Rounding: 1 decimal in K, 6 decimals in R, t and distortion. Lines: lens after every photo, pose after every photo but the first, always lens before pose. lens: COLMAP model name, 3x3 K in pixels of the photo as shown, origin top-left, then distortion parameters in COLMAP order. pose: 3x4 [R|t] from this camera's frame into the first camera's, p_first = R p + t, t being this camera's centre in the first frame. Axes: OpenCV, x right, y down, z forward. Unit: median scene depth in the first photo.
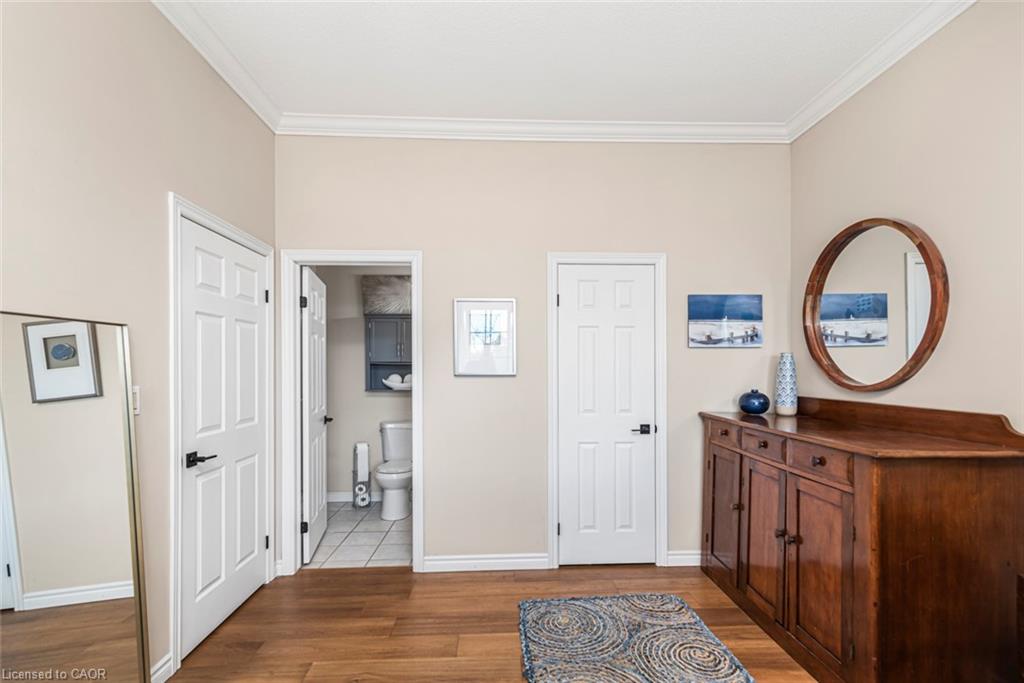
lens RADIAL K [[468.7, 0, 515.4], [0, 468.7, 370.6], [0, 0, 1]] dist [0.001752, 0.000026]
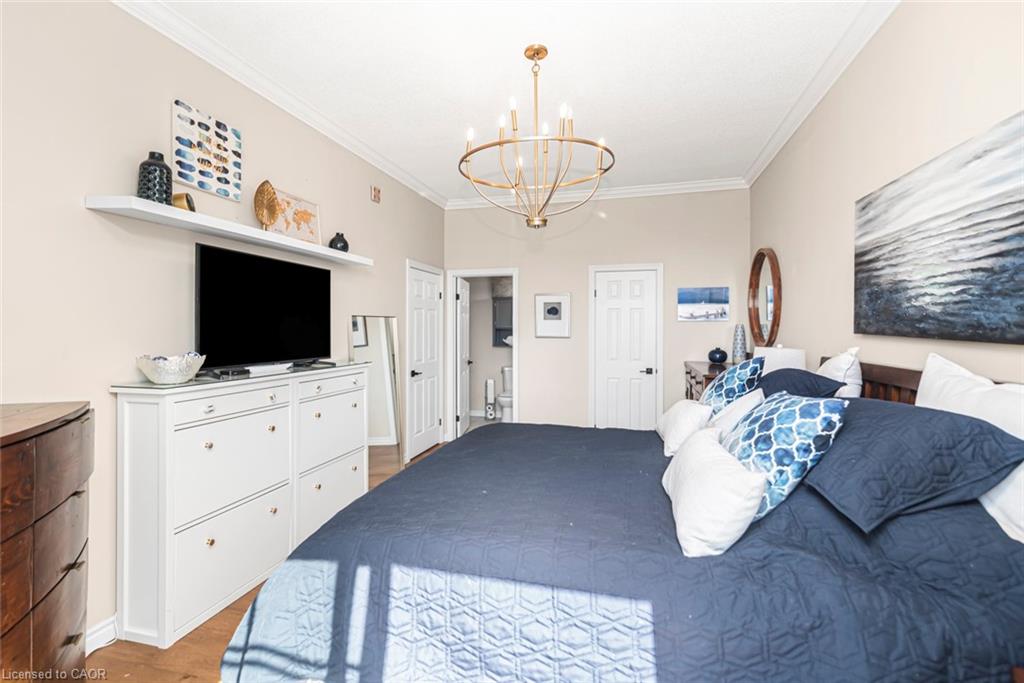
lens RADIAL K [[469.1, 0, 504.8], [0, 469.1, 333.0], [0, 0, 1]] dist [0.010828, -0.000440]
pose [[0.950564, 0.005950, -0.310473, 0.304588], [-0.004199, 0.999971, 0.006308, -0.016134], [0.310501, -0.004692, 0.950561, -0.711370]]
